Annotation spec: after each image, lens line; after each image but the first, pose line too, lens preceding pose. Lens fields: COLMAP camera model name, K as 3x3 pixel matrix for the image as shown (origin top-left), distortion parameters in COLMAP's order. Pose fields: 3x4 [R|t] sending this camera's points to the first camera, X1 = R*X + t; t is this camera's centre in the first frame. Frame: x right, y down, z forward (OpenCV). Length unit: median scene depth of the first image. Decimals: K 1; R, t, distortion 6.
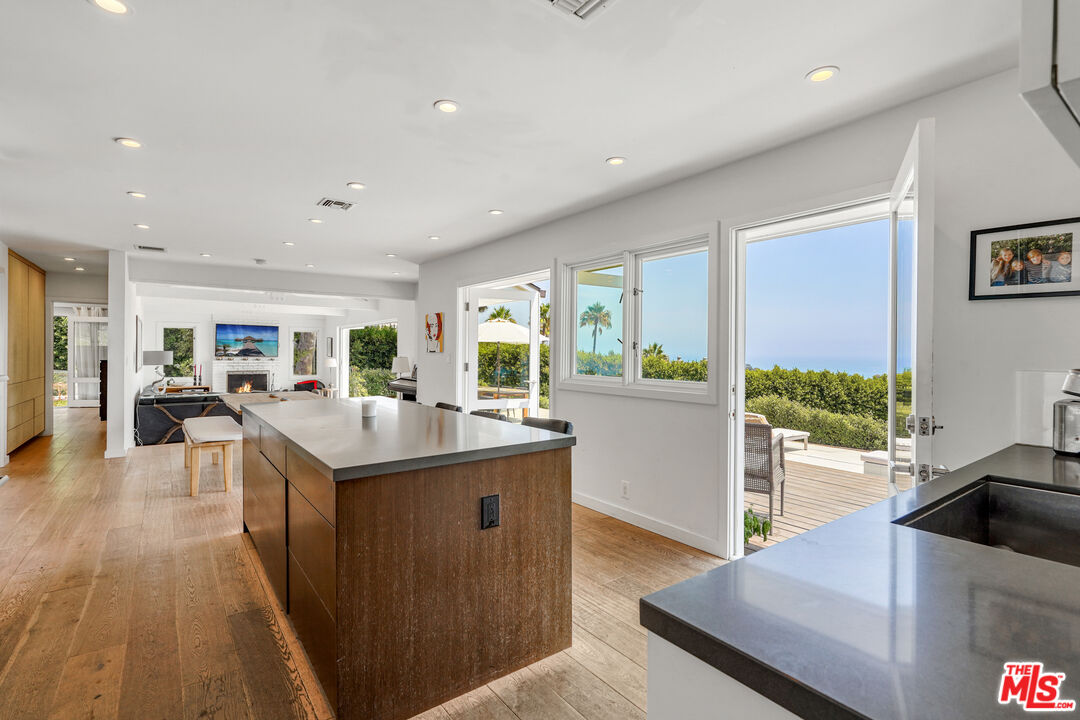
lens RADIAL K [[509.0, 0, 534.7], [0, 509.0, 347.0], [0, 0, 1]] dist [0.000127, -0.000308]
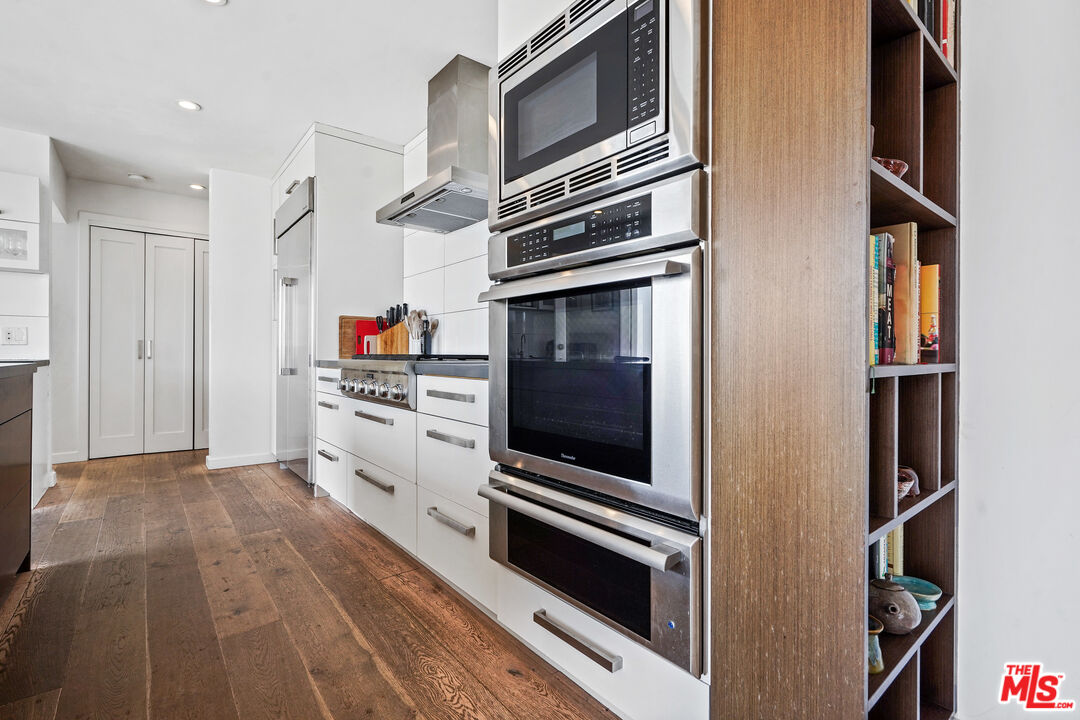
lens RADIAL K [[500.1, 0, 541.6], [0, 500.1, 355.0], [0, 0, 1]] dist [-0.002541, -0.000295]
pose [[-0.998961, -0.004188, -0.045374, -0.225411], [-0.003907, 0.999973, -0.006271, 0.029143], [0.045399, -0.006087, -0.998950, 0.319390]]
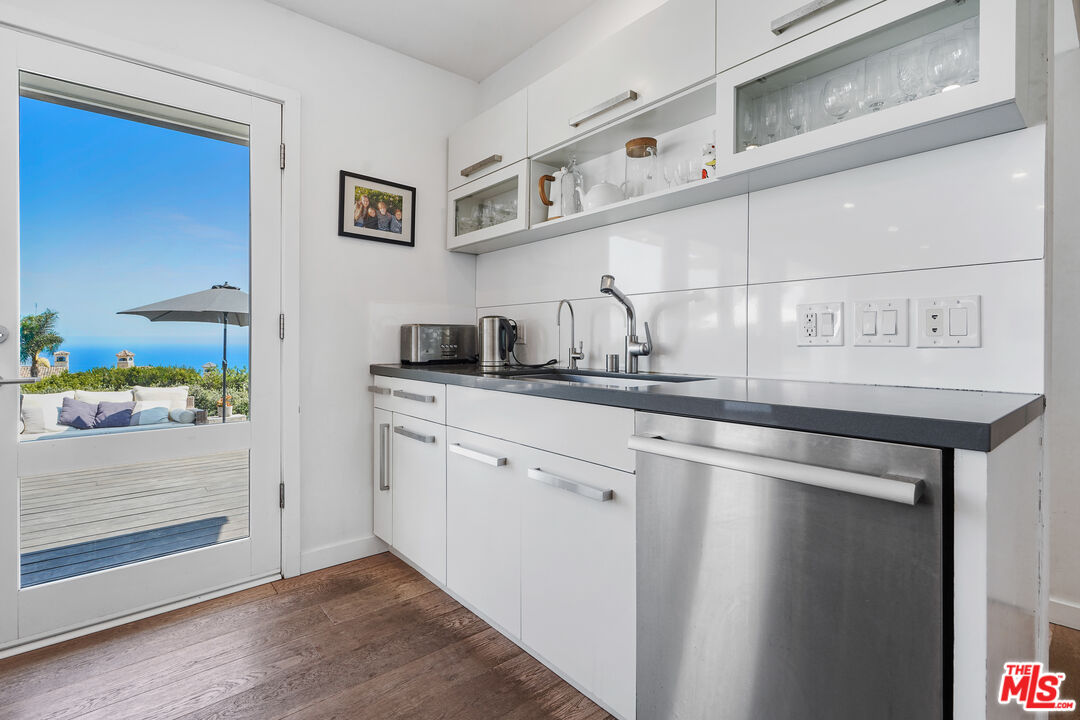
lens RADIAL K [[509.0, 0, 534.7], [0, 509.0, 347.0], [0, 0, 1]] dist [0.000127, -0.000308]
pose [[-0.064694, -0.018009, 0.997743, -0.041821], [-0.005660, 0.999828, 0.017679, 0.021520], [-0.997889, -0.004504, -0.064785, 0.120134]]
